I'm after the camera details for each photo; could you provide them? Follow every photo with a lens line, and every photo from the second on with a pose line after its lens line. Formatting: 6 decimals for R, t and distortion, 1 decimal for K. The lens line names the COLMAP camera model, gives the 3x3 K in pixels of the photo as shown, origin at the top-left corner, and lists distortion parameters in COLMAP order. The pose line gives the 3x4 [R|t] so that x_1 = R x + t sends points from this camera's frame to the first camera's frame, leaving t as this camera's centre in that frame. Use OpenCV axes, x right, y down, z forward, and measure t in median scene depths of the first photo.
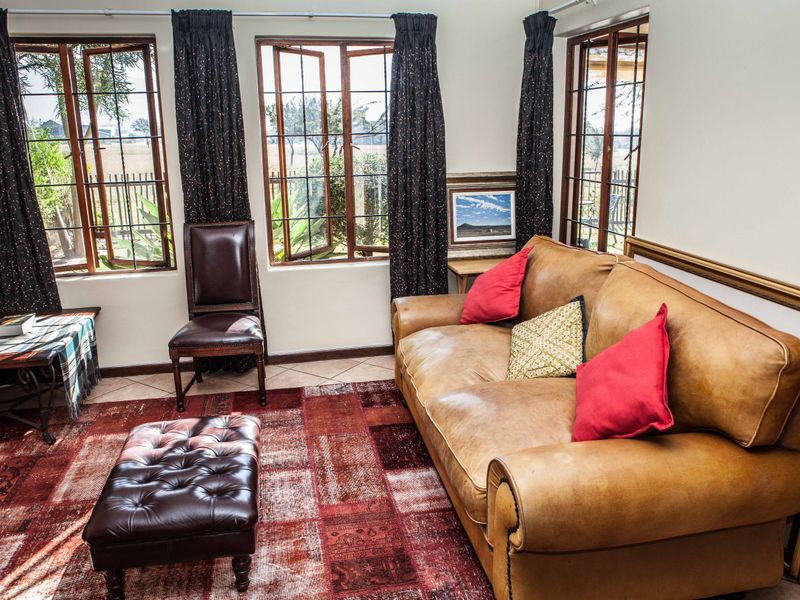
lens RADIAL K [[645.9, 0, 400.0], [0, 645.9, 300.0], [0, 0, 1]] dist [-0.131811, 0.102004]
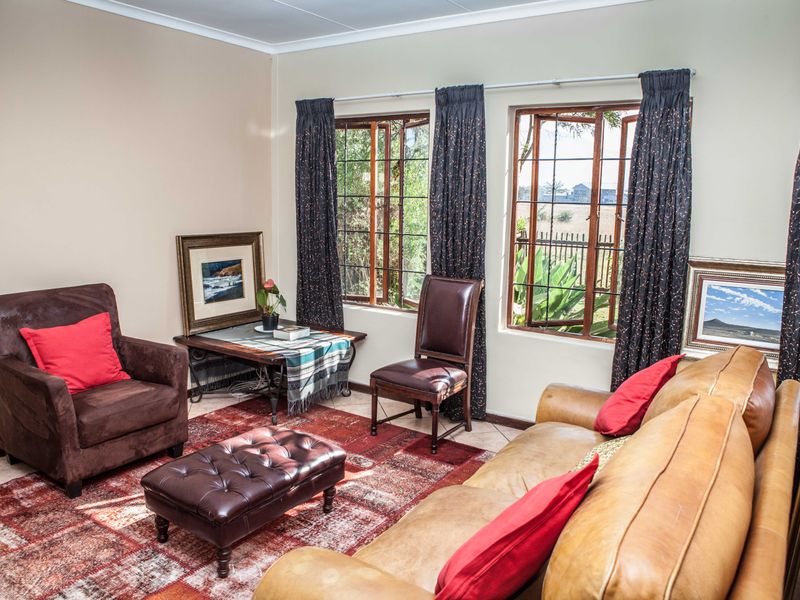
lens RADIAL K [[614.0, 0, 400.0], [0, 614.0, 300.0], [0, 0, 1]] dist [-0.113210, 0.088110]
pose [[0.694871, 0.146428, -0.704069, 0.386983], [-0.211524, 0.977357, -0.005495, -0.059152], [0.687322, 0.152746, 0.710111, 0.203719]]
